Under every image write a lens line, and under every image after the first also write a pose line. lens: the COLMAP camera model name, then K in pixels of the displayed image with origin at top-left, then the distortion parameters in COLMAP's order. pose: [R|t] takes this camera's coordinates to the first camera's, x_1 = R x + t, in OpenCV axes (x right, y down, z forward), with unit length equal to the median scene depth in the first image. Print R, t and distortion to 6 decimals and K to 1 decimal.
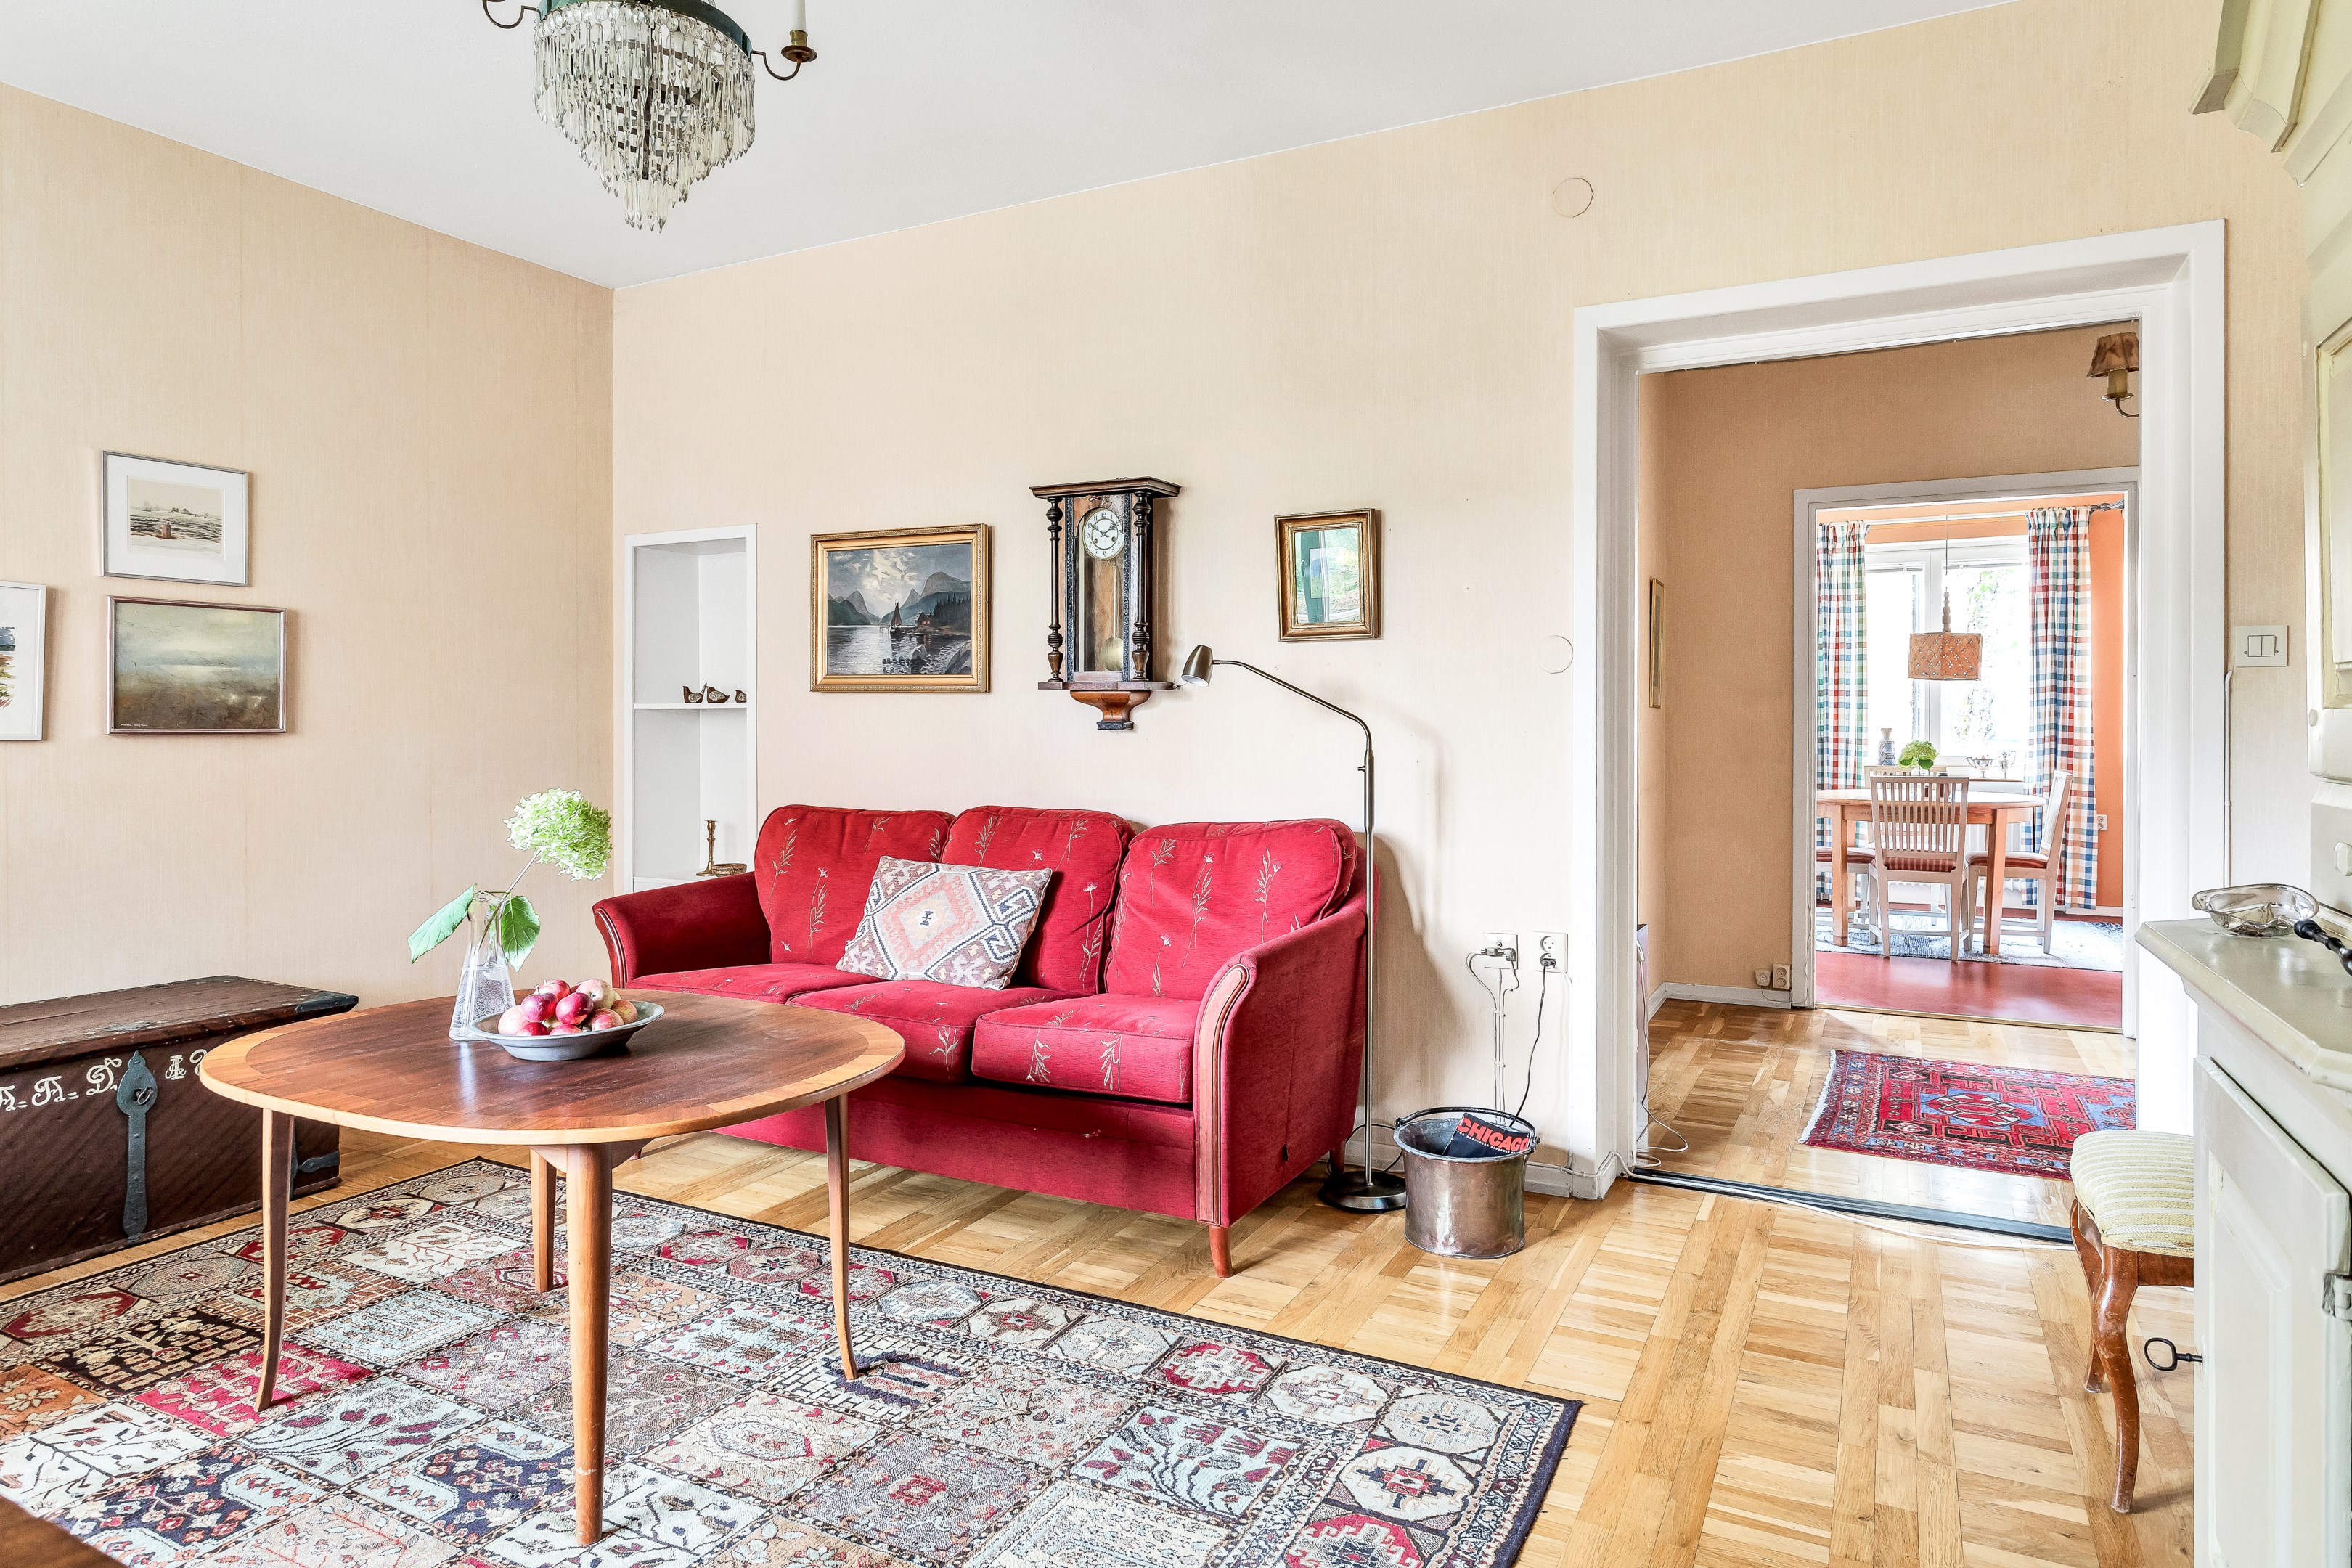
lens RADIAL K [[1339.9, 0, 1187.0], [0, 1339.9, 746.0], [0, 0, 1]] dist [-0.025798, 0.011953]
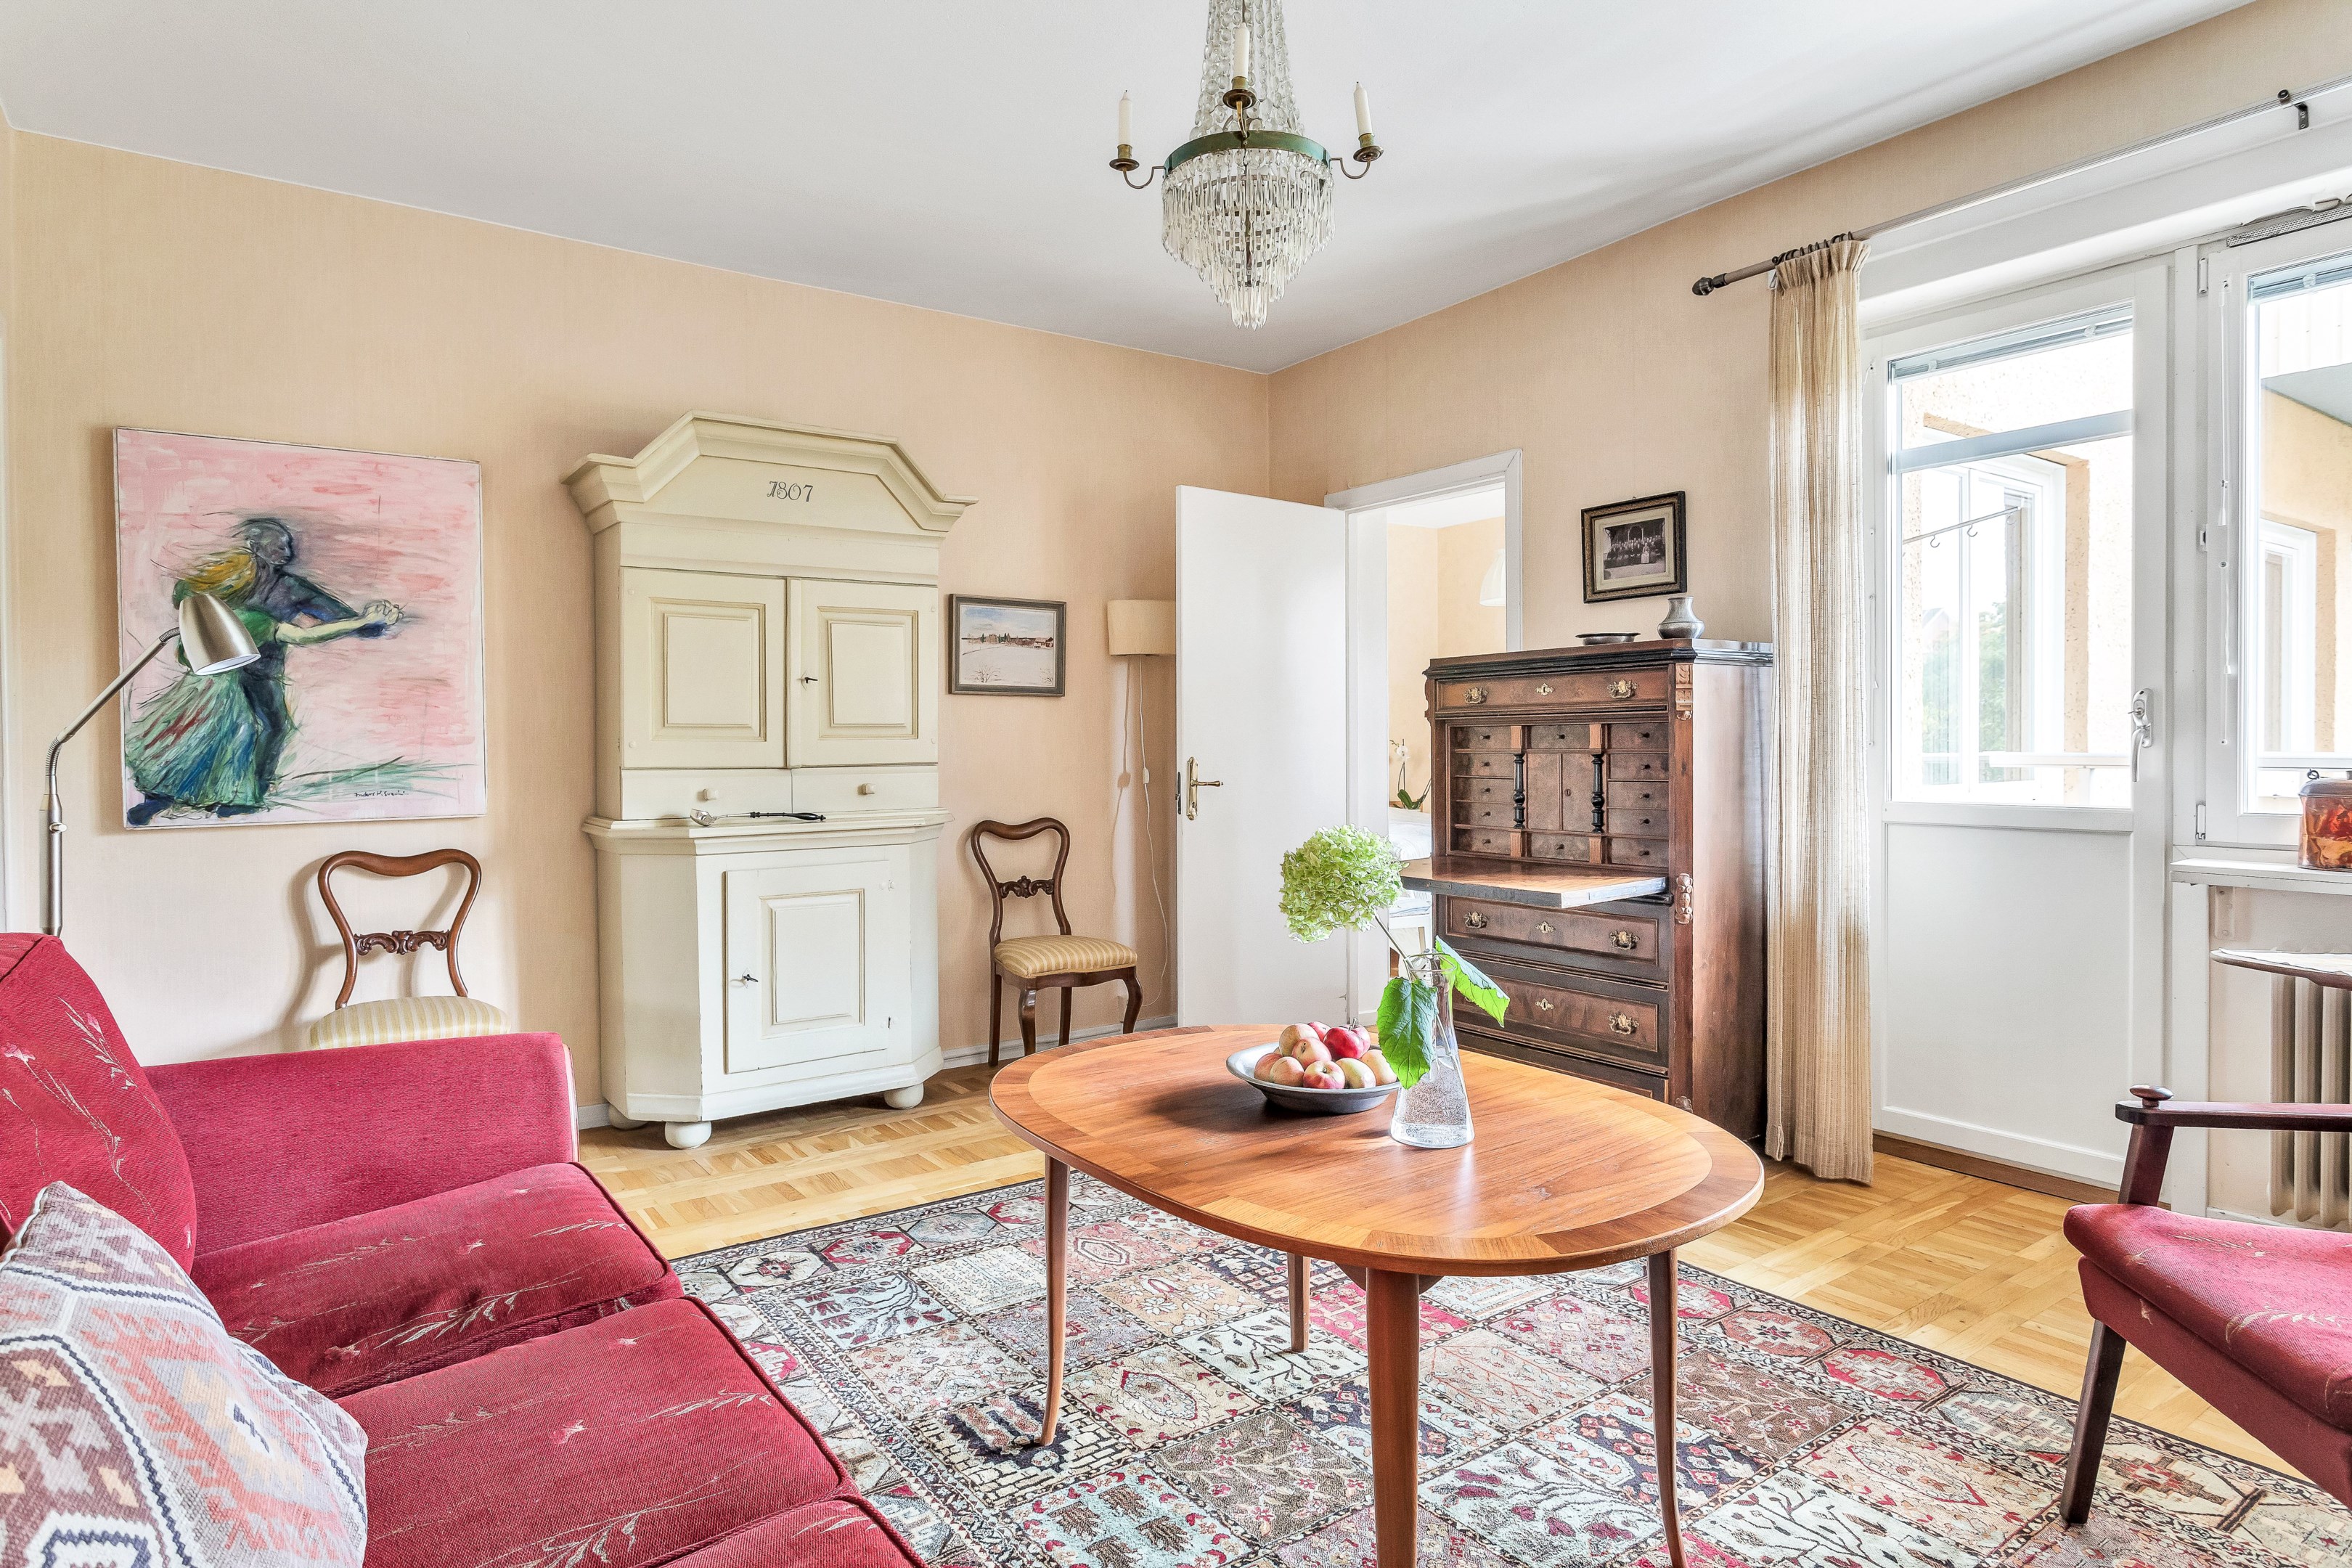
lens RADIAL K [[1339.9, 0, 1187.0], [0, 1339.9, 746.0], [0, 0, 1]] dist [-0.025798, 0.011953]
pose [[-0.889674, 0.003802, 0.456580, -0.818951], [0.013625, 0.999741, 0.018224, -0.030827], [-0.456392, 0.022434, -0.889496, 1.894857]]
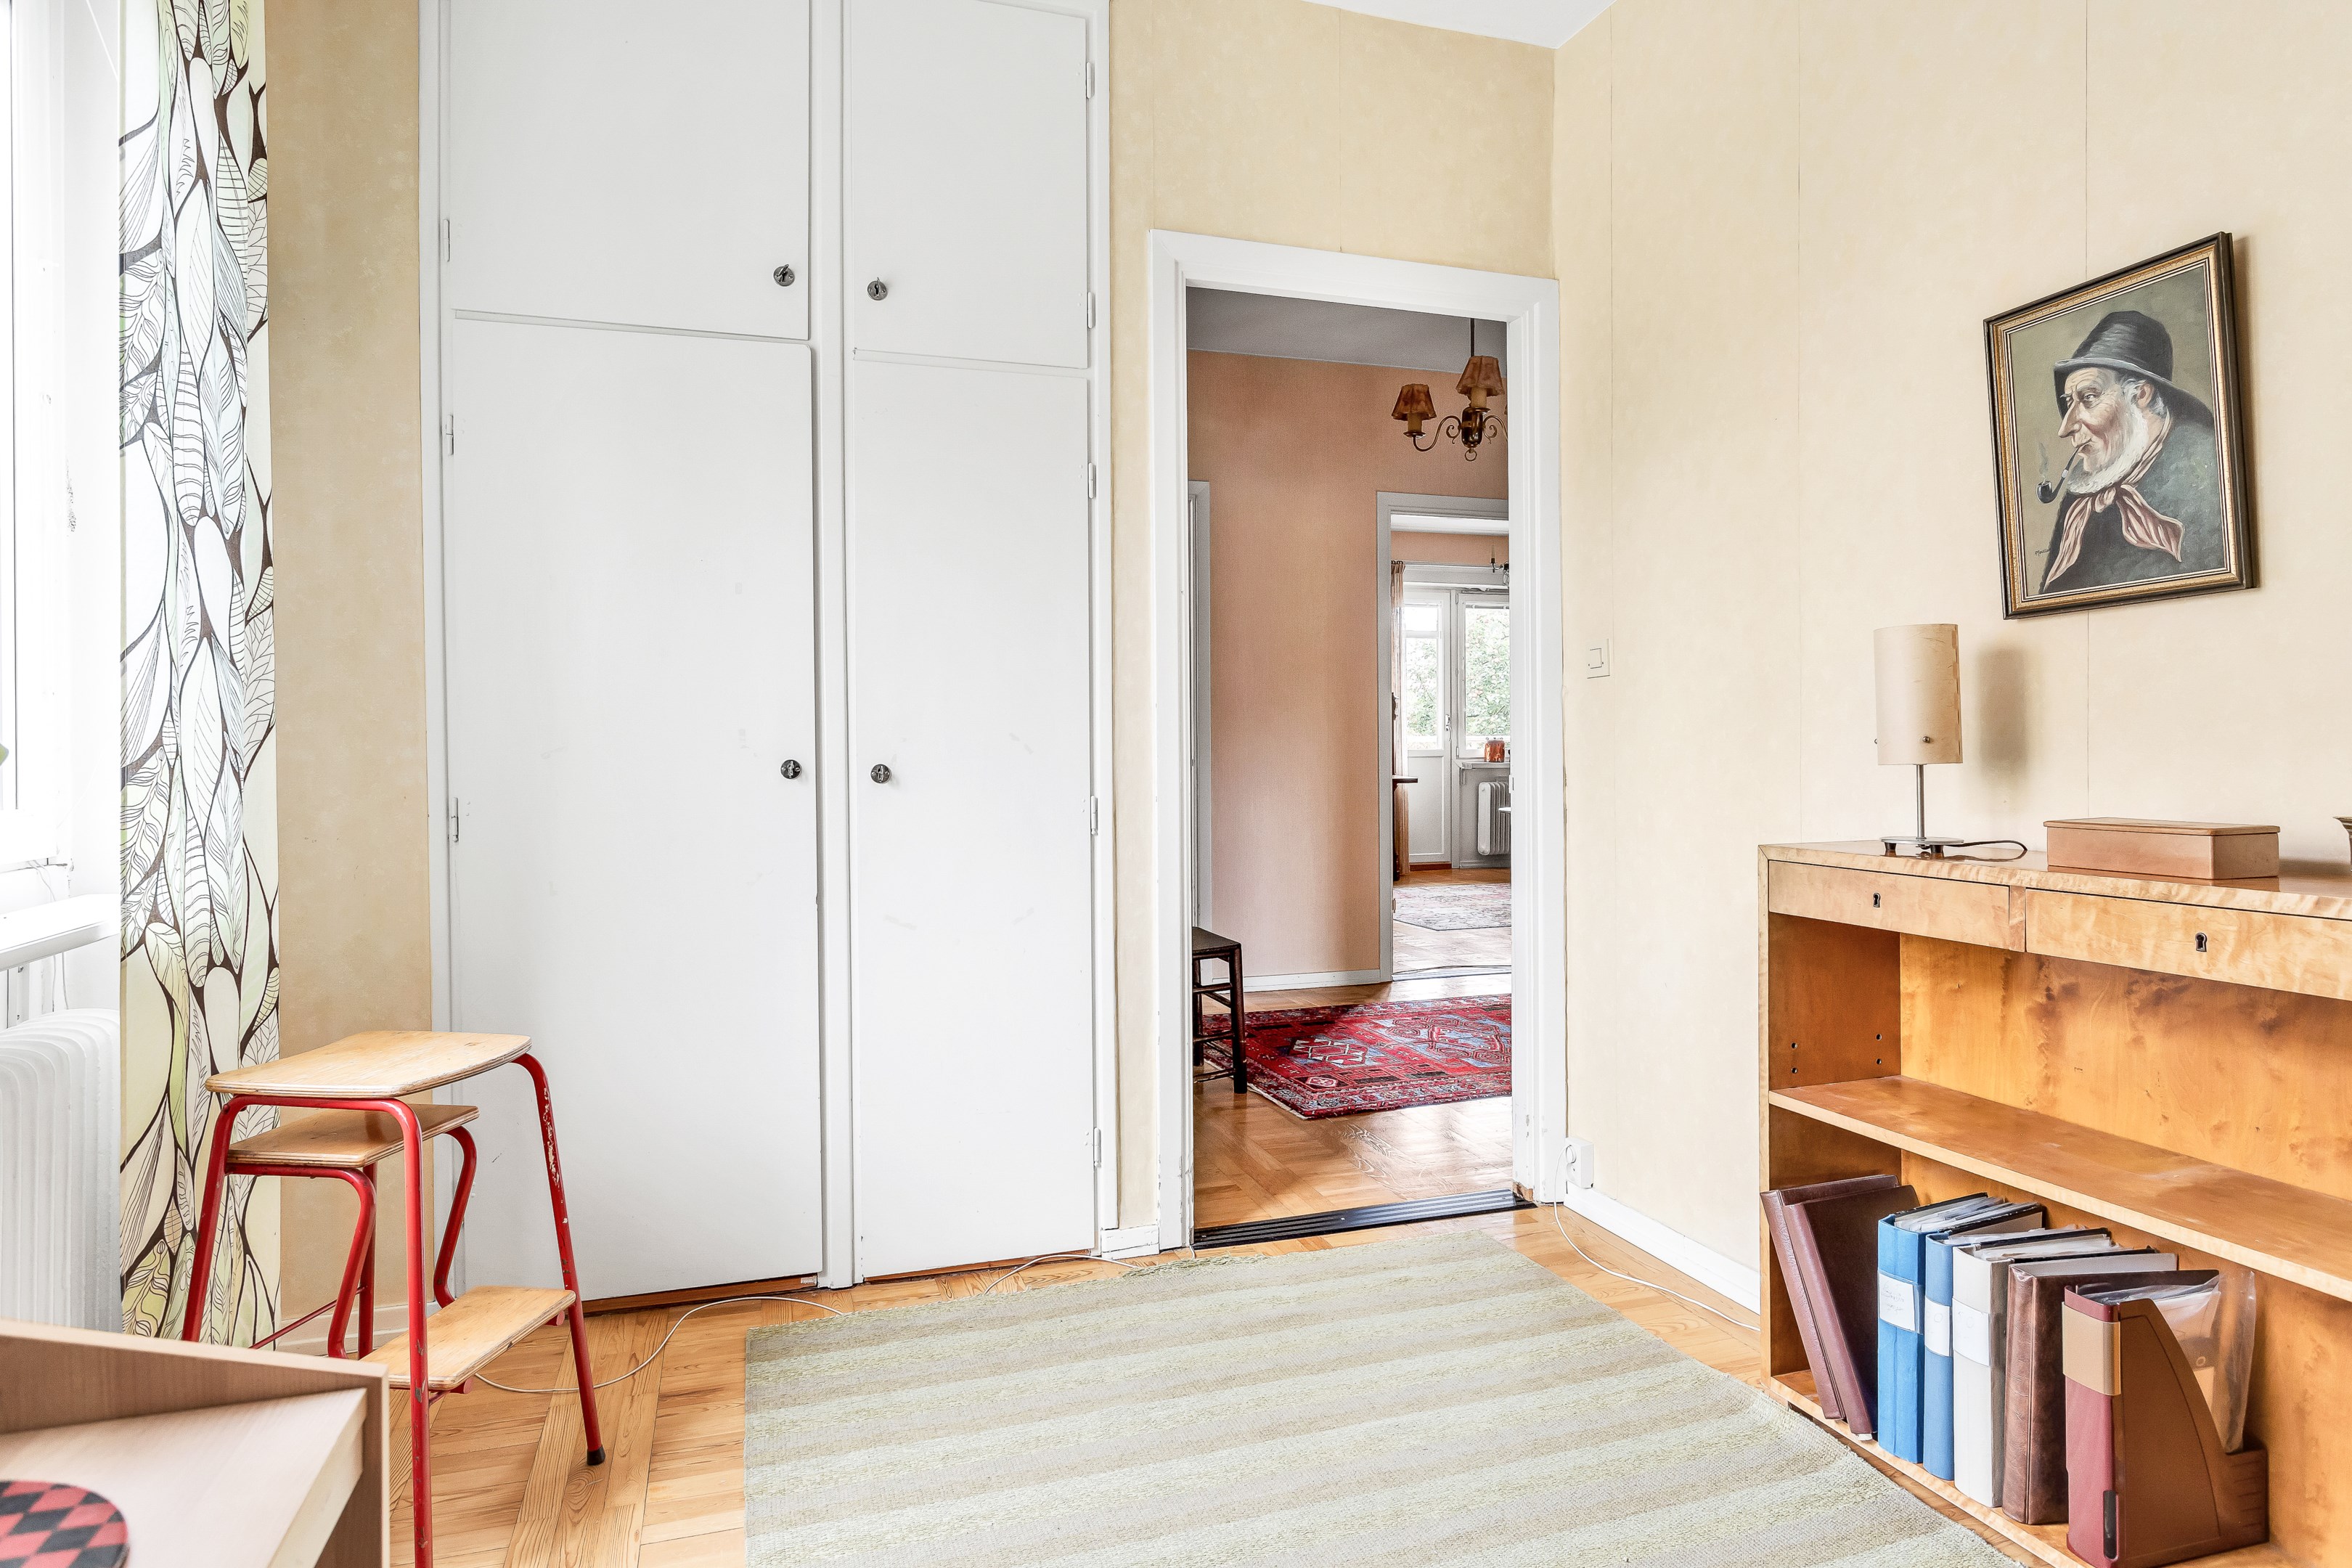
lens RADIAL K [[1339.9, 0, 1187.0], [0, 1339.9, 746.0], [0, 0, 1]] dist [-0.025798, 0.011953]
pose [[-0.690642, 0.006571, -0.723167, 3.108226], [-0.006613, 0.999860, 0.015400, -0.002959], [0.723166, 0.015418, -0.690502, 2.848835]]
